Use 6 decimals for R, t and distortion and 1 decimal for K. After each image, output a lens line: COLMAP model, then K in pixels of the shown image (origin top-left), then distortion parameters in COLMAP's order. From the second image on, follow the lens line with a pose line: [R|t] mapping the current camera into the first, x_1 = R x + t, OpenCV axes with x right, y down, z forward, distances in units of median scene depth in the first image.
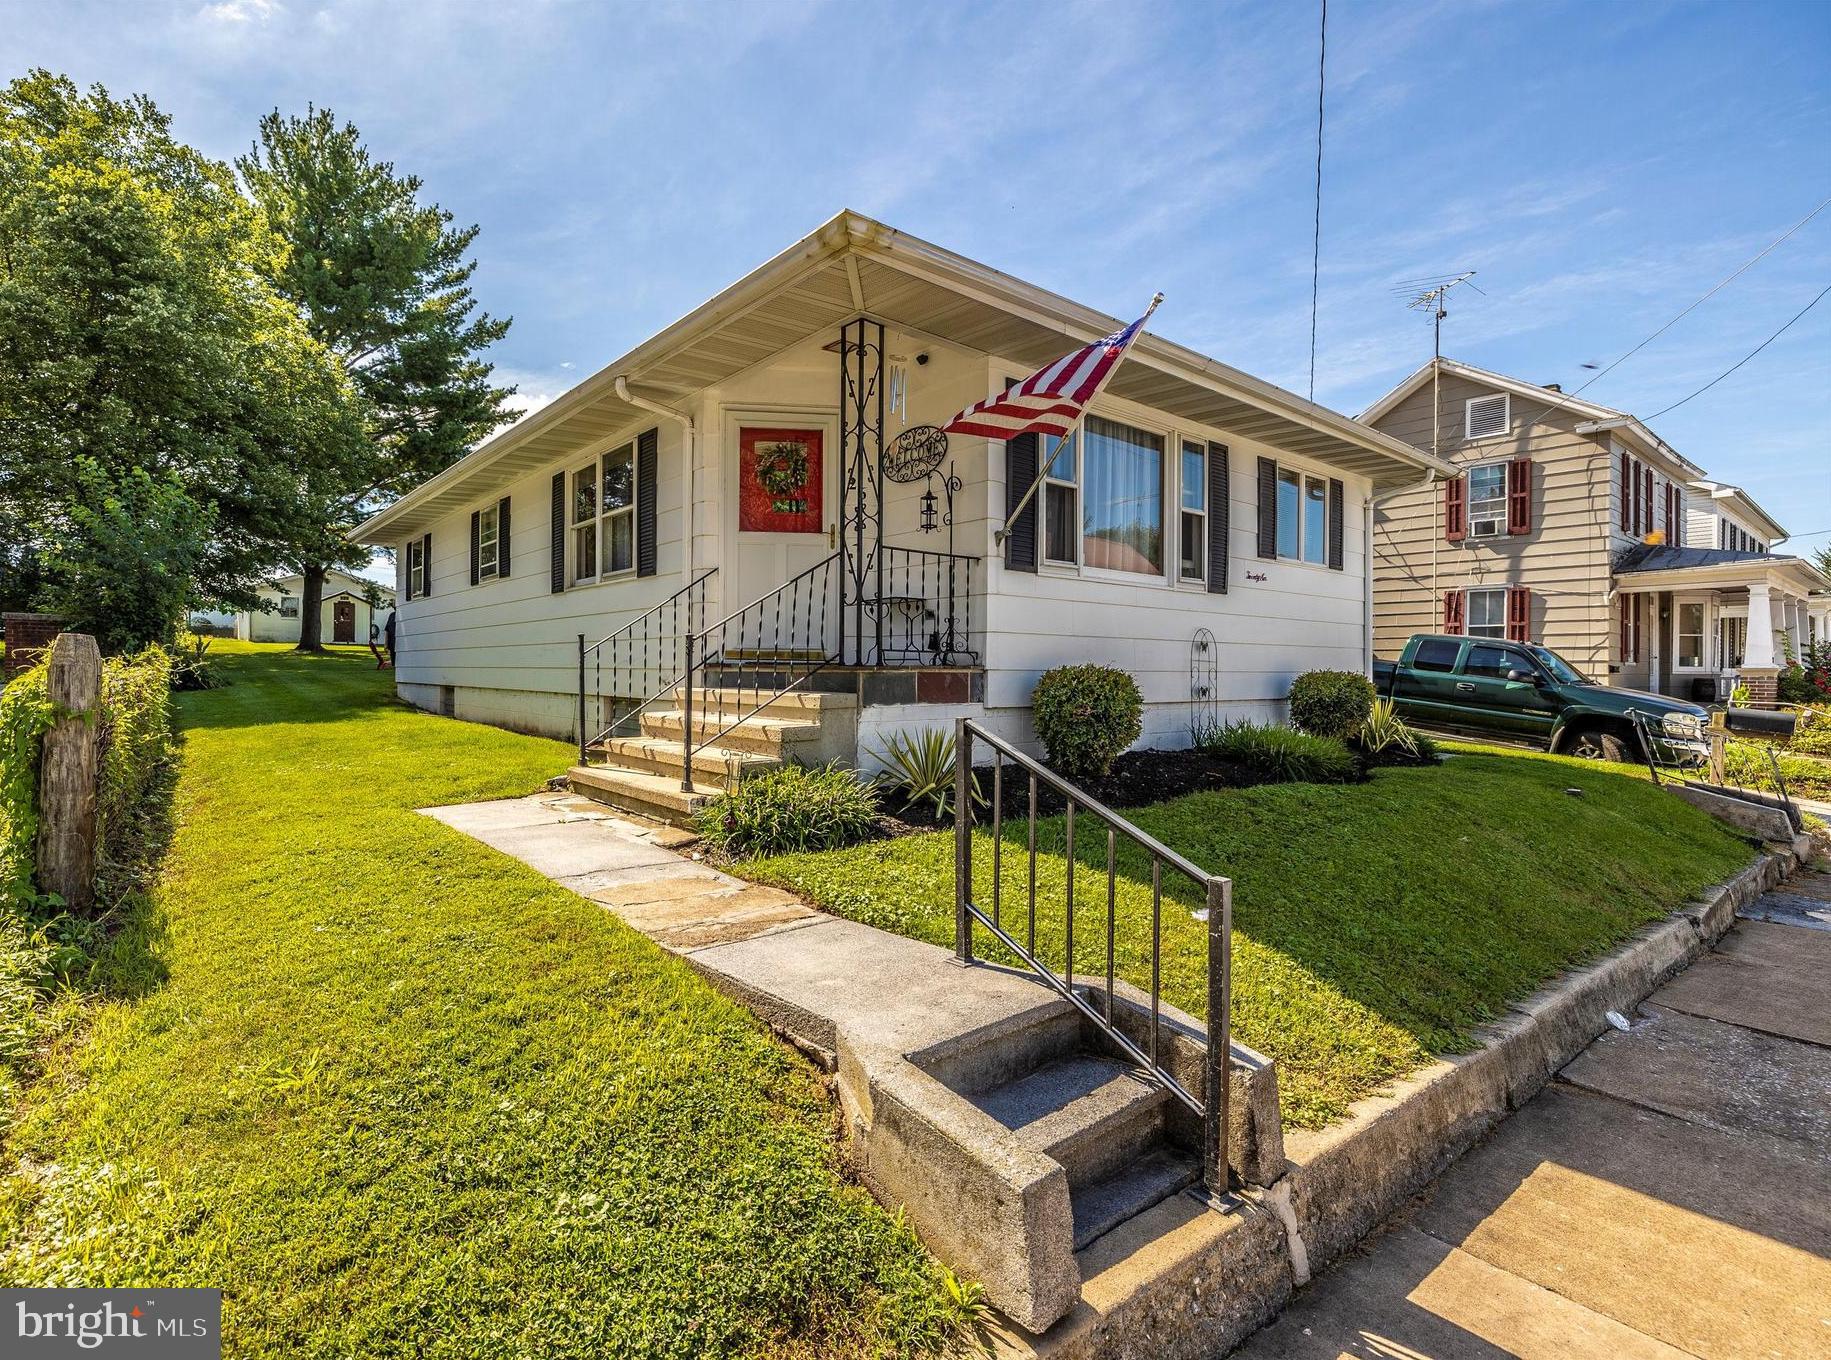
lens RADIAL K [[866.0, 0, 796.2], [0, 866.0, 681.0], [0, 0, 1]] dist [0.017316, 0.000204]
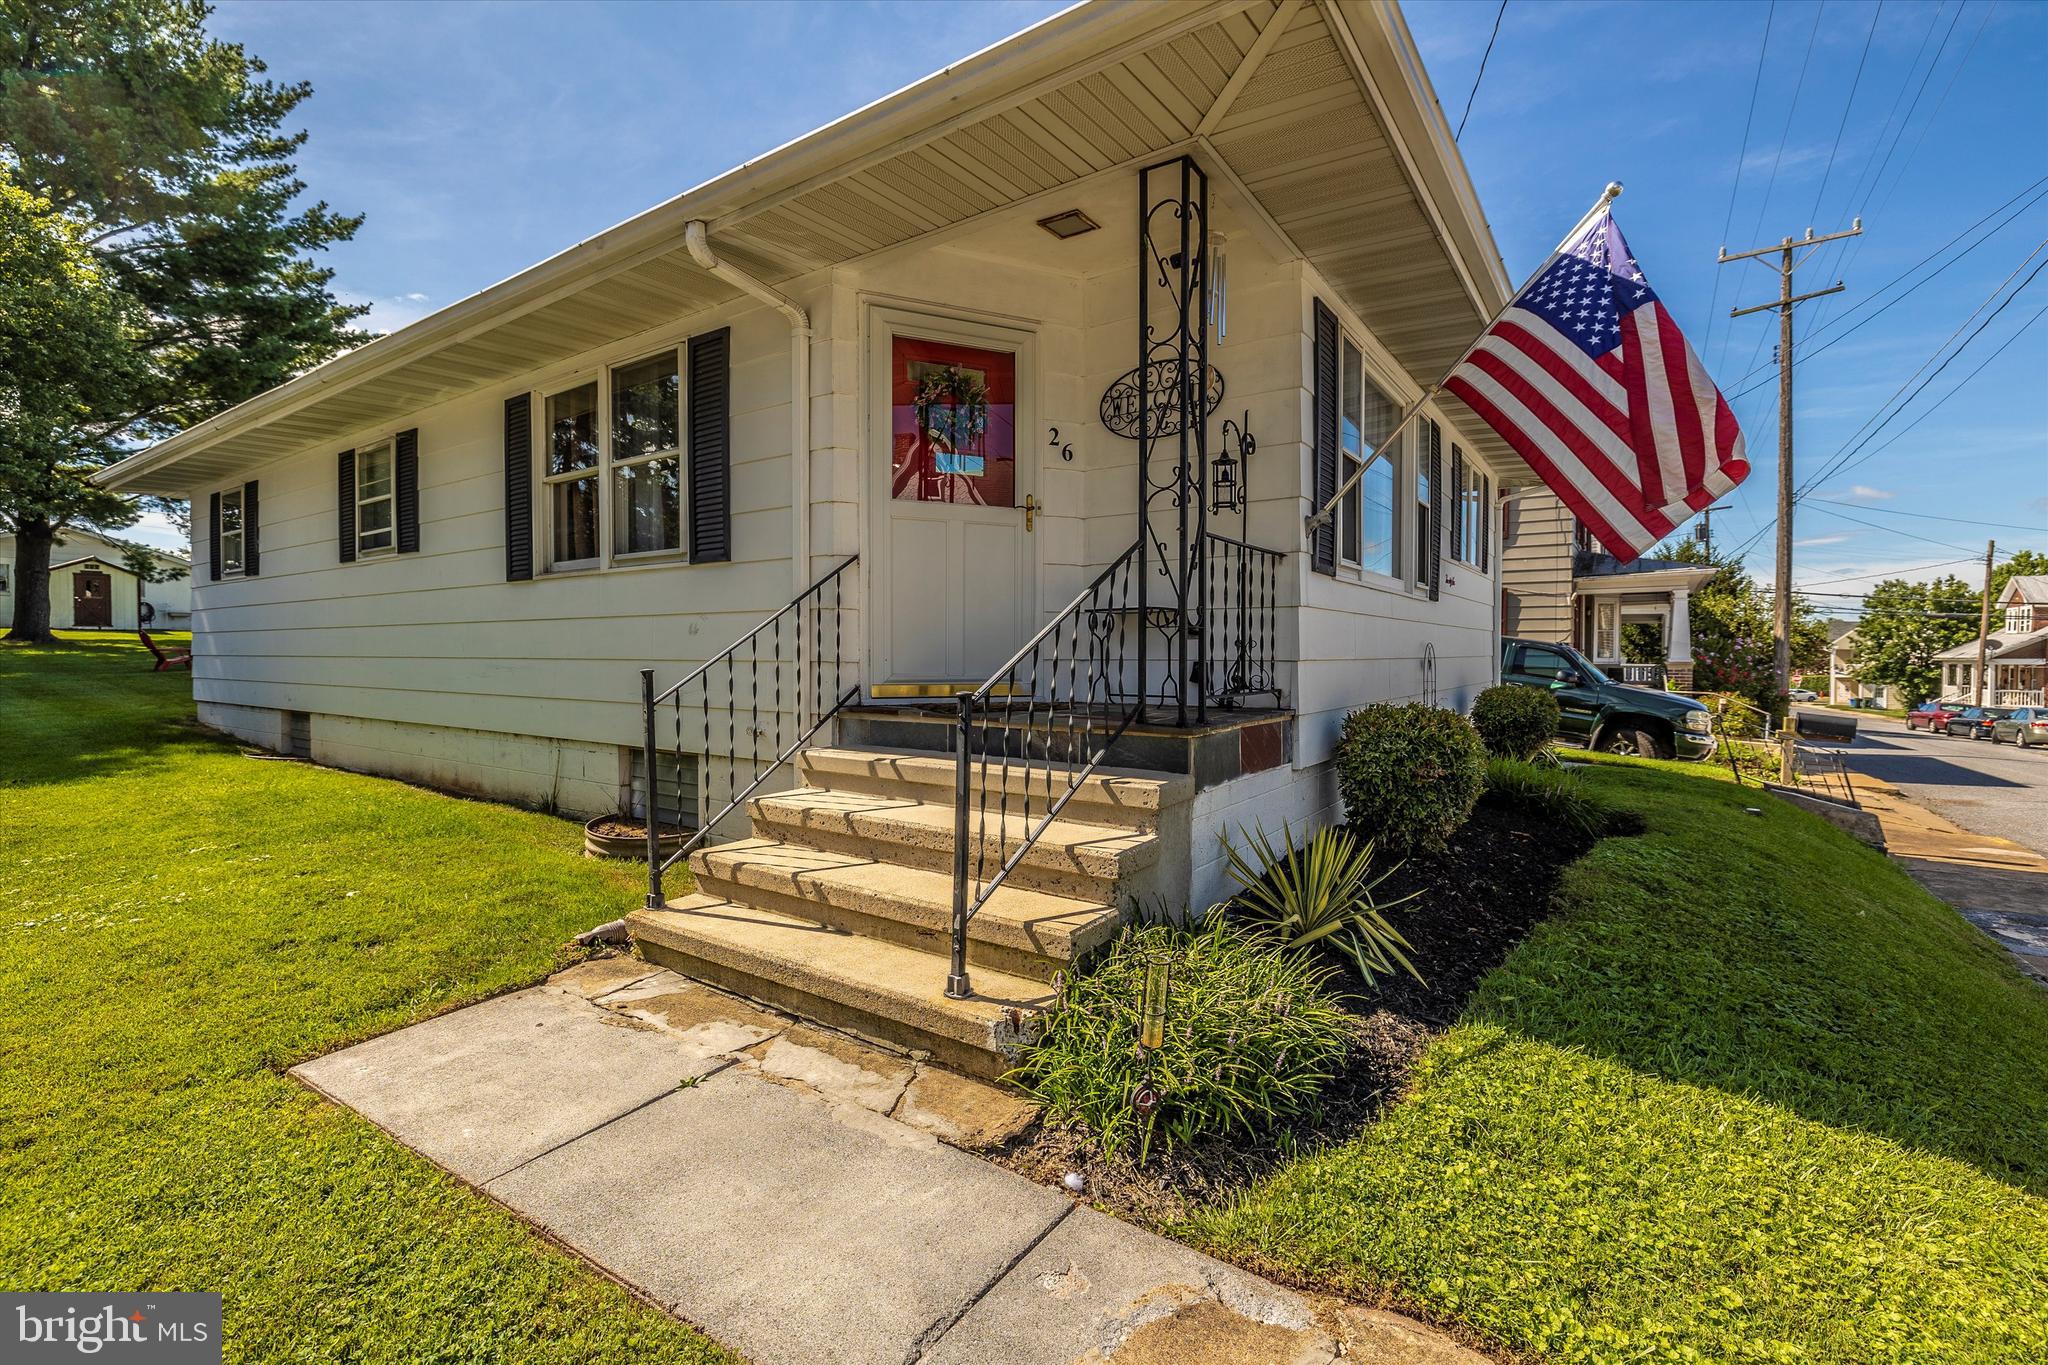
lens RADIAL K [[868.4, 0, 1035.9], [0, 868.4, 675.1], [0, 0, 1]] dist [-0.005248, 0.003904]
pose [[0.940339, -0.016516, 0.339837, -0.105403], [0.011873, 0.999806, 0.015738, -0.029143], [-0.340031, -0.010764, 0.940352, 0.205576]]
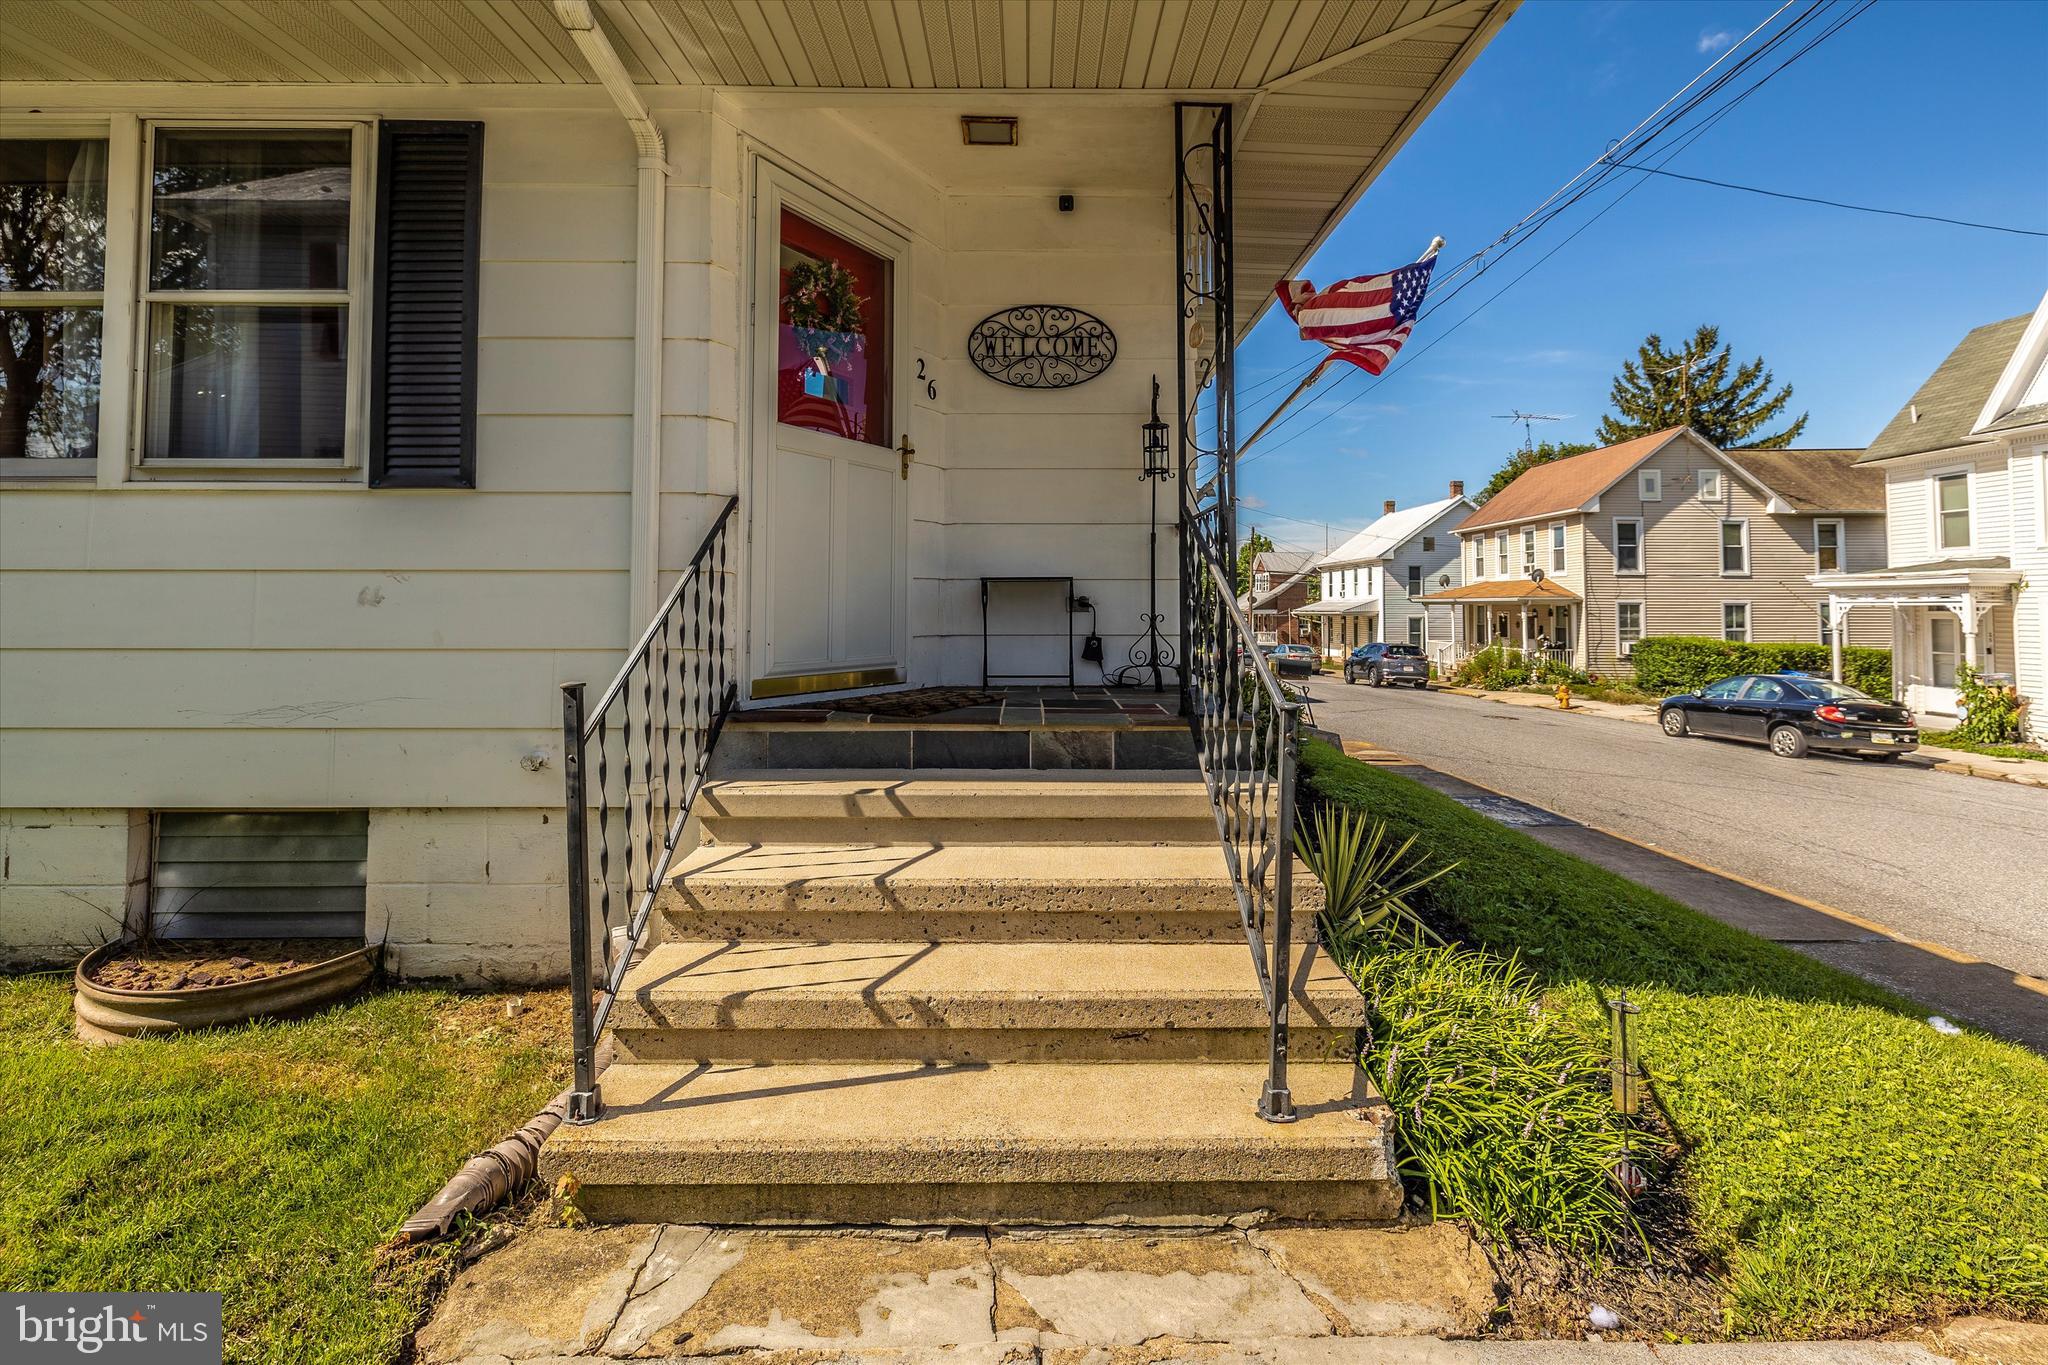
lens RADIAL K [[888.5, 0, 1032.4], [0, 888.5, 571.6], [0, 0, 1]] dist [-0.000935, 0.000472]
pose [[0.582759, 0.022363, 0.812337, -0.212574], [0.015356, 0.999140, -0.038522, -0.040847], [-0.812500, 0.034923, 0.581914, 0.351111]]
